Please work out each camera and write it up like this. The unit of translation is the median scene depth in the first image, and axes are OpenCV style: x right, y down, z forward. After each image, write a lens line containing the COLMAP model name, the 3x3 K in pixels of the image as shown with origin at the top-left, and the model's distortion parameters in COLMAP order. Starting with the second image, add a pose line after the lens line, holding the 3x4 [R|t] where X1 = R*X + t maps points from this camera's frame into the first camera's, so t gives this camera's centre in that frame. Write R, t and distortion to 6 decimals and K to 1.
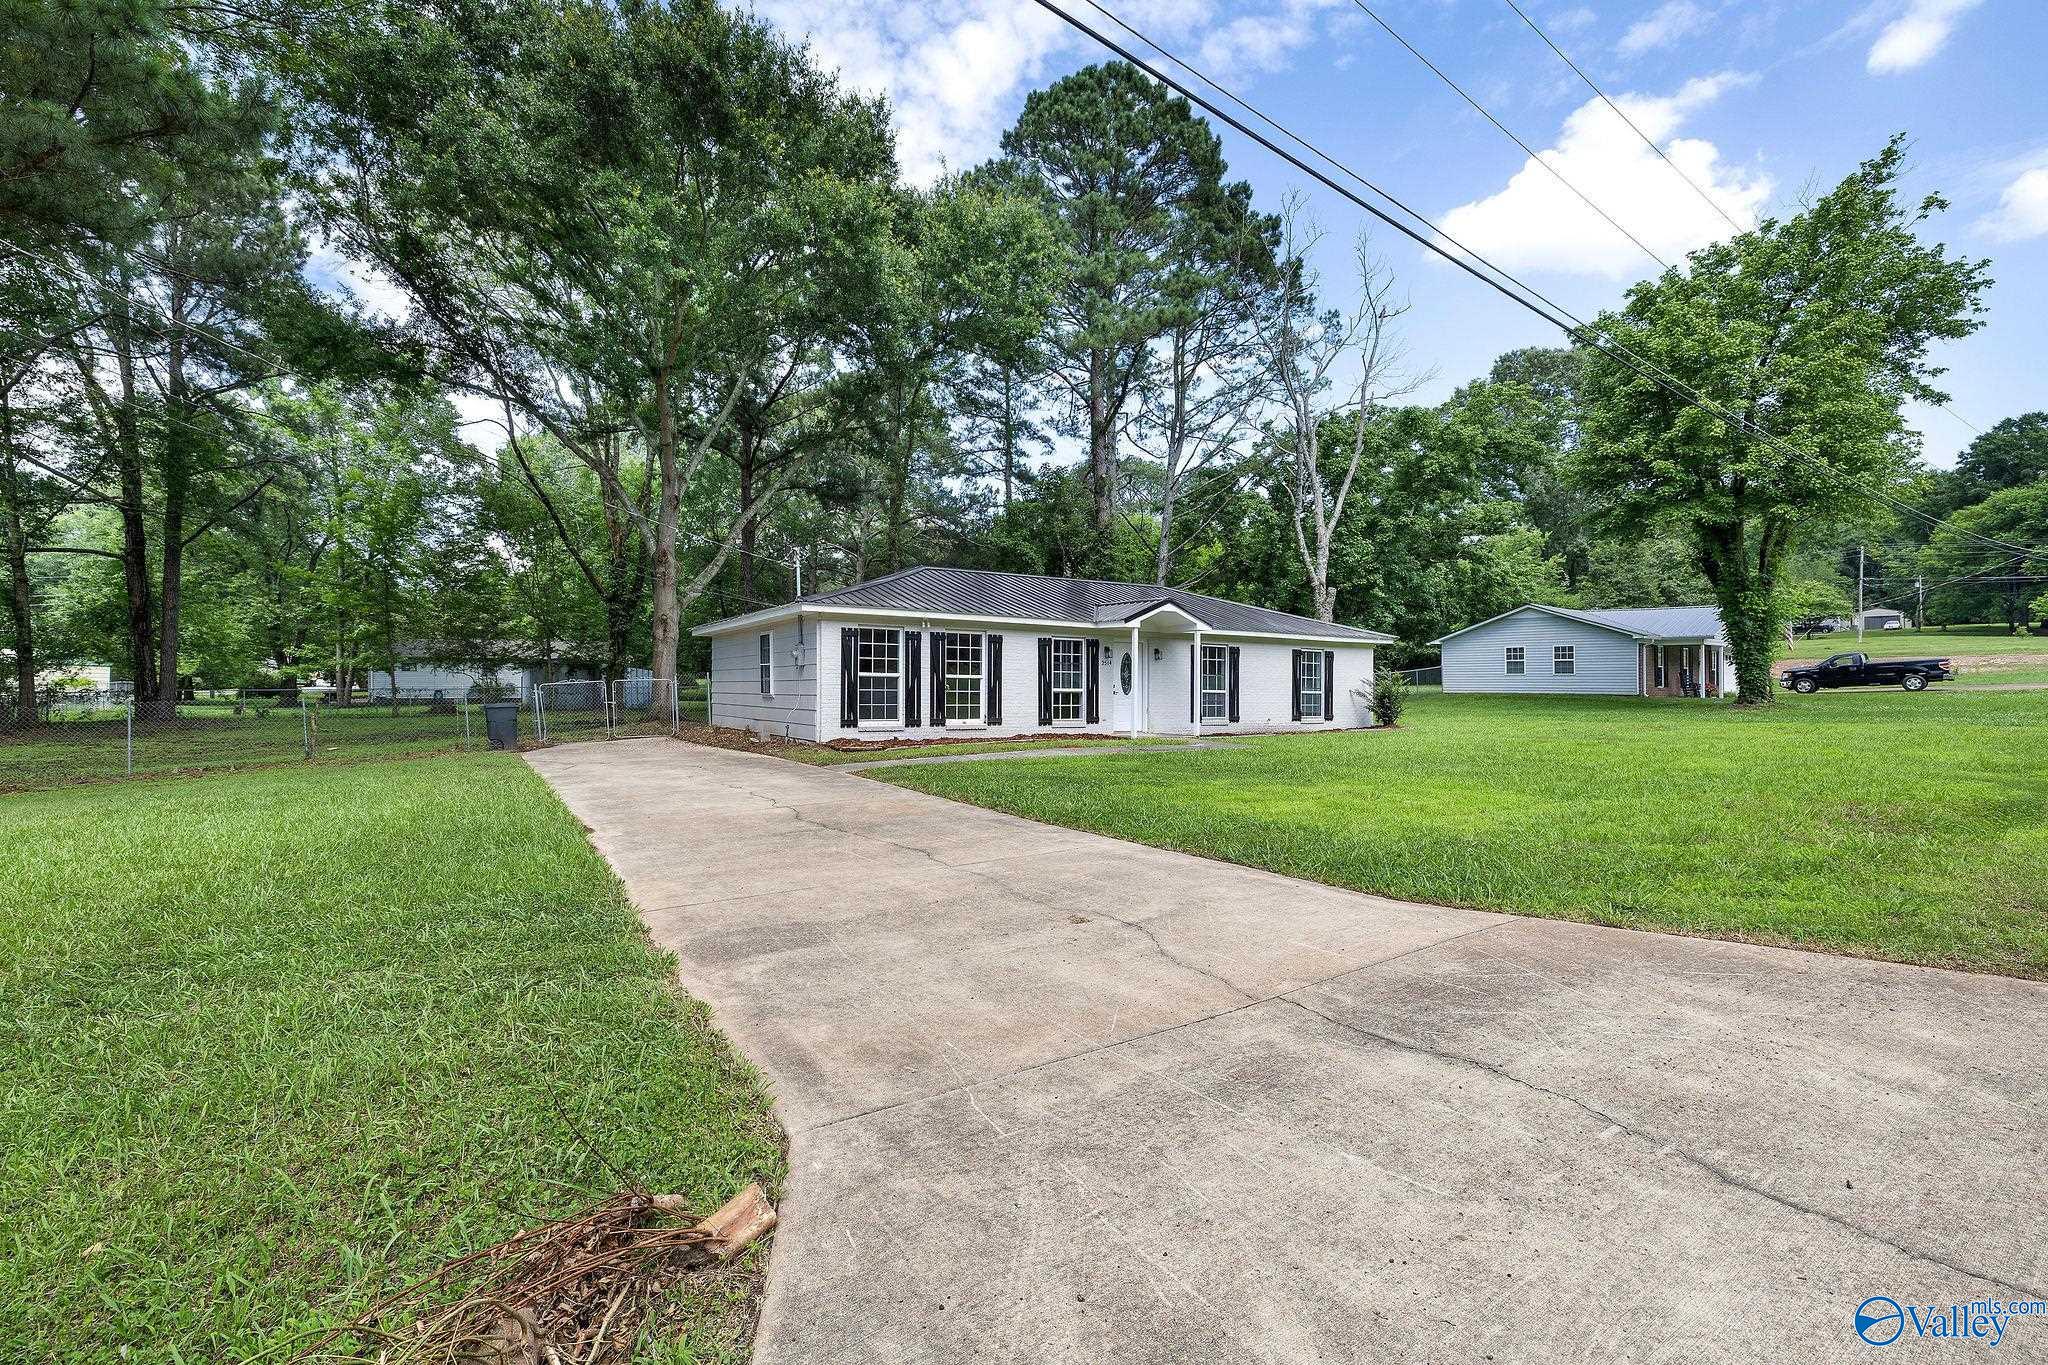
lens RADIAL K [[875.5, 0, 1023.1], [0, 875.5, 585.0], [0, 0, 1]] dist [0.000717, 0.000061]
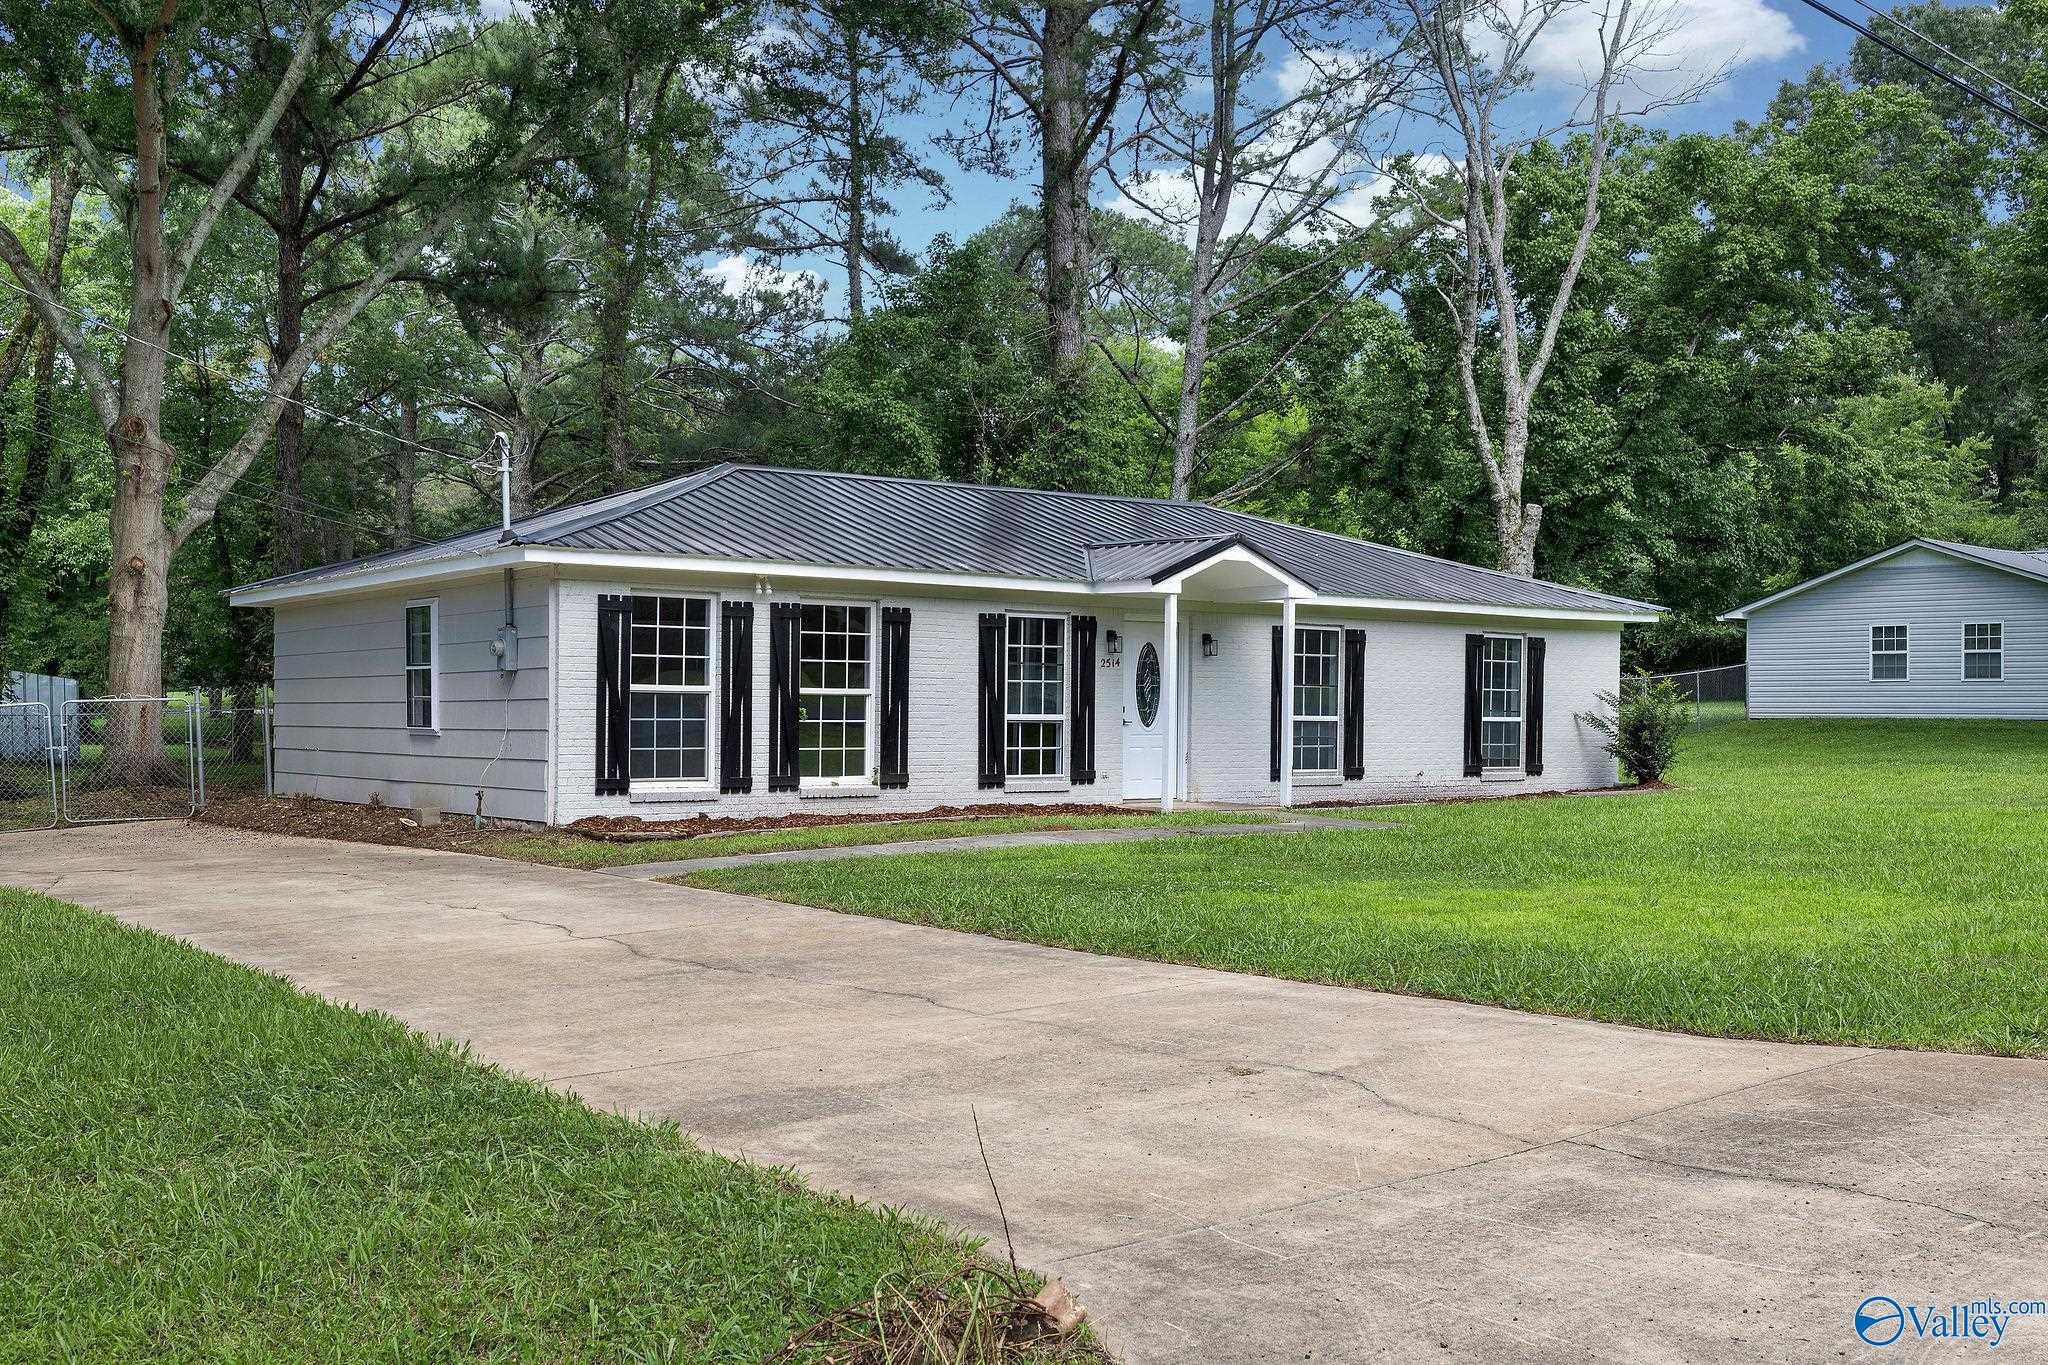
lens RADIAL K [[1956.1, 0, 1030.9], [0, 1956.1, 516.1], [0, 0, 1]] dist [0.007549, -0.001190]
pose [[0.995265, 0.005037, 0.097068, -0.042078], [-0.006799, 0.999818, 0.017831, -0.010463], [-0.096960, -0.018407, 0.995118, -0.077255]]
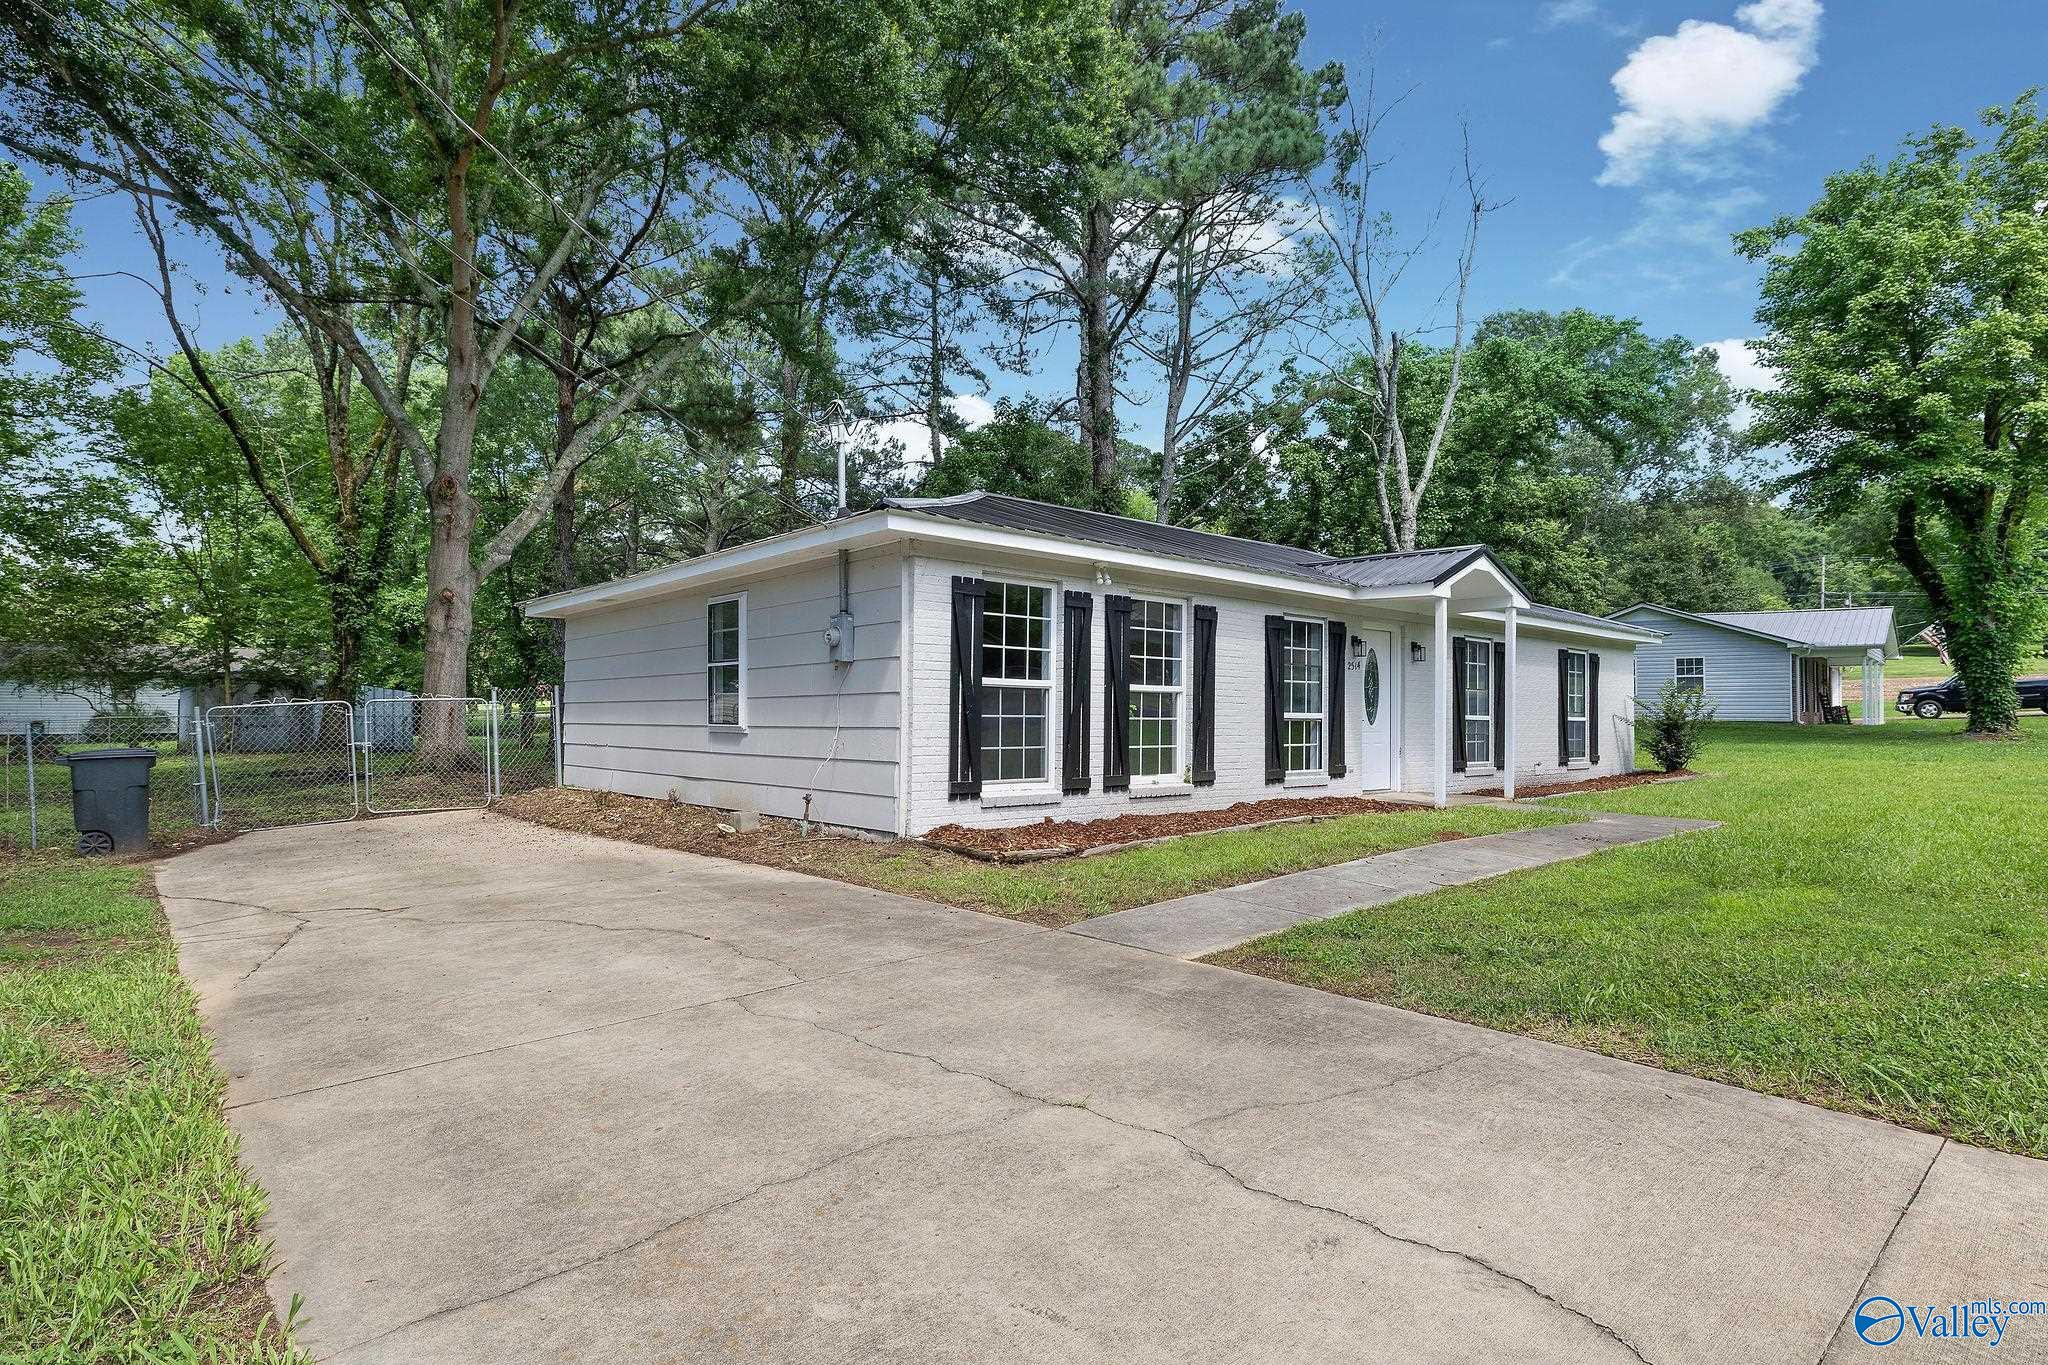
lens RADIAL K [[1026.2, 0, 994.7], [0, 1026.2, 586.7], [0, 0, 1]] dist [-0.003241, 0.000574]
pose [[0.989158, 0.015302, 0.146053, -0.156490], [-0.013922, 0.999848, -0.010465, 0.035414], [-0.146191, 0.008318, 0.989221, 0.286675]]
